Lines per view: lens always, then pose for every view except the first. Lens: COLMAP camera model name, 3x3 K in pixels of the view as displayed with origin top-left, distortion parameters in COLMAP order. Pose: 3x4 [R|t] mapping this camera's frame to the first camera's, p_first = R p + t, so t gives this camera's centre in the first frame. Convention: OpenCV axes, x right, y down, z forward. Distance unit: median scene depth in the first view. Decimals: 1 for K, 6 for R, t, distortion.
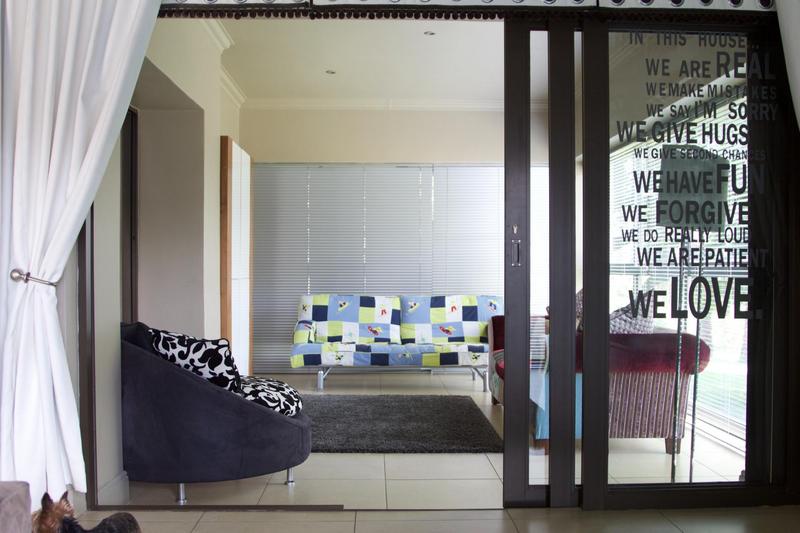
lens RADIAL K [[869.9, 0, 401.7], [0, 869.9, 270.1], [0, 0, 1]] dist [-0.097929, 0.000000]
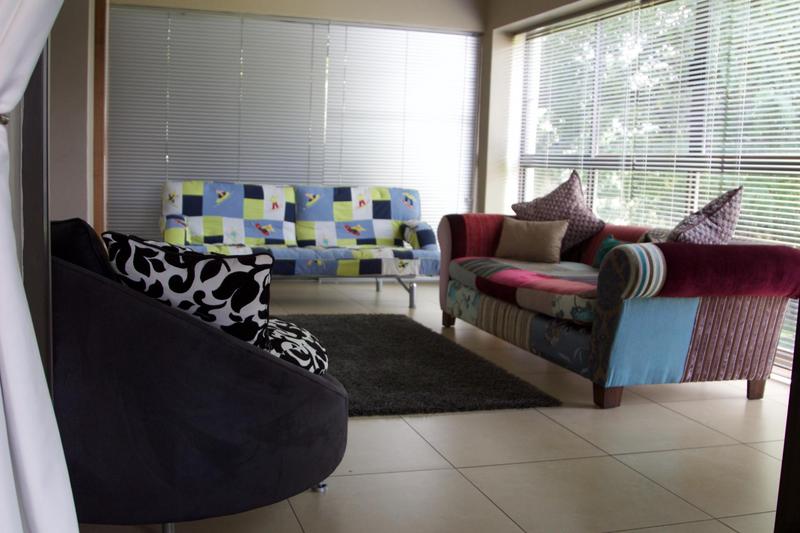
lens RADIAL K [[869.9, 0, 396.9], [0, 869.9, 267.4], [0, 0, 1]] dist [-0.097929, 0.000000]
pose [[0.962915, 0.003469, 0.269783, -0.136097], [-0.035081, 0.993039, 0.112443, 0.012957], [-0.267515, -0.117738, 0.956334, 0.238112]]
